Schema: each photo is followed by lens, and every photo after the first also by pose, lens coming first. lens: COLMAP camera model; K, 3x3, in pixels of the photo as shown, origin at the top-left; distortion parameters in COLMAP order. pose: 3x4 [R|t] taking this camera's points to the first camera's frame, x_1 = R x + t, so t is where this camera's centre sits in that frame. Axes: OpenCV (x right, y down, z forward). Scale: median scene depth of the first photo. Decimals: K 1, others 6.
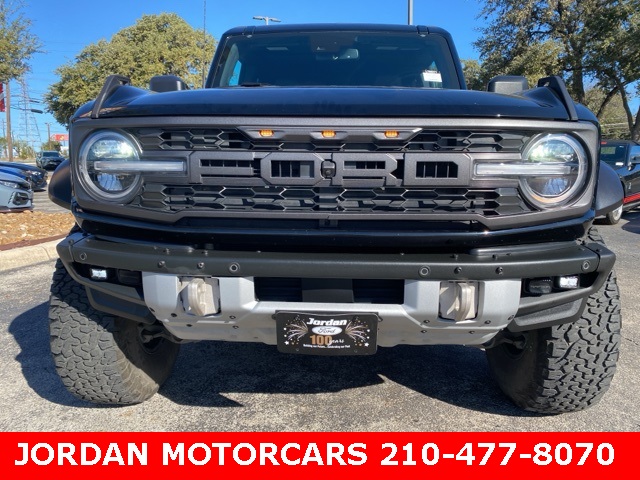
lens RADIAL K [[500.1, 0, 322.4], [0, 500.1, 237.4], [0, 0, 1]] dist [0.013056, -0.000996]
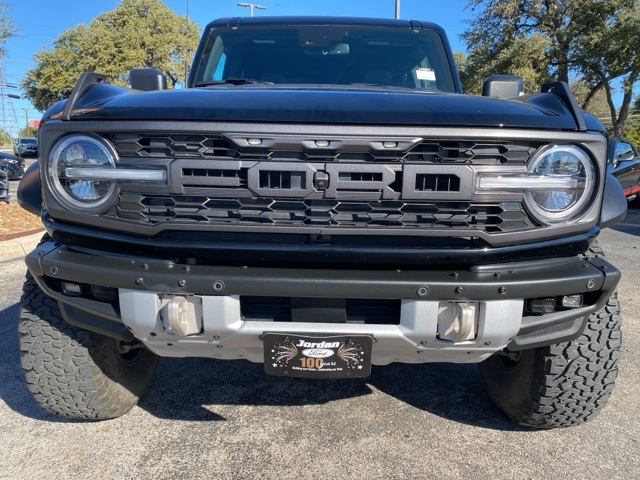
lens RADIAL K [[501.6, 0, 320.0], [0, 501.6, 240.0], [0, 0, 1]] dist [0.006210, 0.004947]
pose [[0.999585, 0.007476, 0.027820, -0.013661], [-0.008140, 0.999682, 0.023850, -0.043406], [-0.027633, -0.024067, 0.999328, 0.061751]]
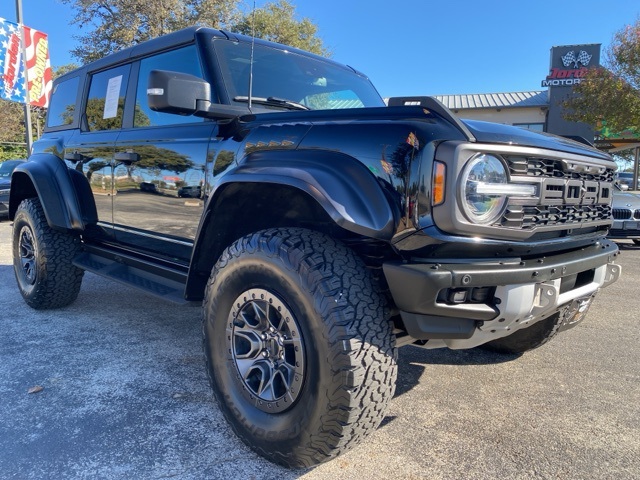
lens RADIAL K [[500.1, 0, 322.4], [0, 500.1, 237.4], [0, 0, 1]] dist [0.013056, -0.000996]
pose [[0.680885, -0.066759, 0.729341, -1.376125], [0.087206, 0.996142, 0.009768, -0.079638], [-0.727180, 0.056952, 0.684080, 0.518619]]
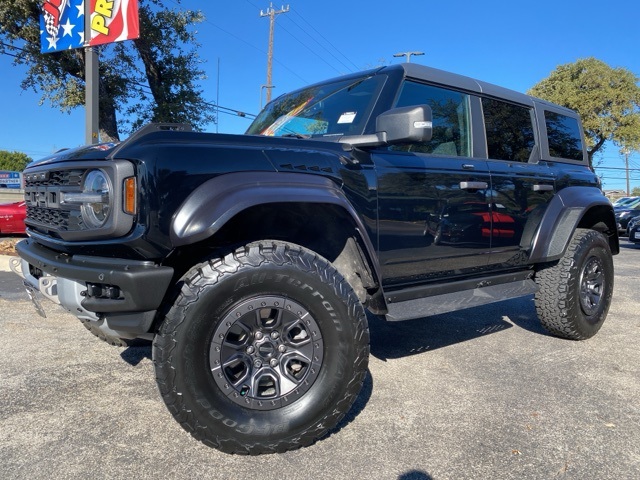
lens RADIAL K [[501.6, 0, 320.0], [0, 501.6, 240.0], [0, 0, 1]] dist [0.006210, 0.004947]
pose [[0.657215, 0.060887, -0.751240, 1.699320], [-0.131083, 0.990775, -0.034375, -0.051030], [0.742217, 0.121067, 0.659134, 0.567706]]
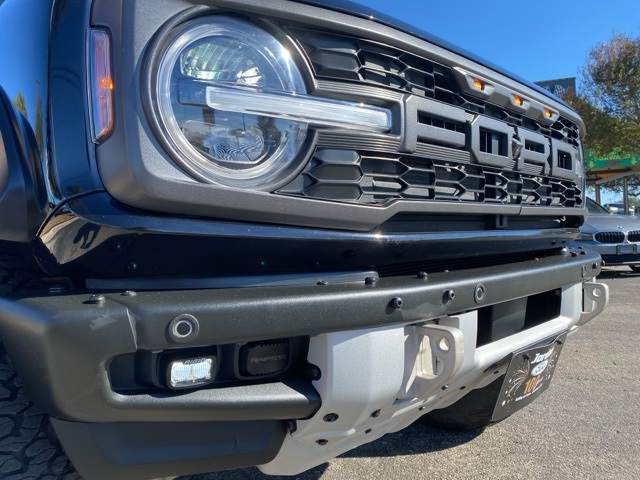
lens RADIAL K [[495.2, 0, 320.5], [0, 495.2, 232.0], [0, 0, 1]] dist [0.002939, 0.002555]
pose [[0.680515, -0.024720, 0.732317, -0.668071], [0.141830, 0.984973, -0.098549, 0.018705], [-0.718877, 0.170928, 0.673795, 0.659277]]
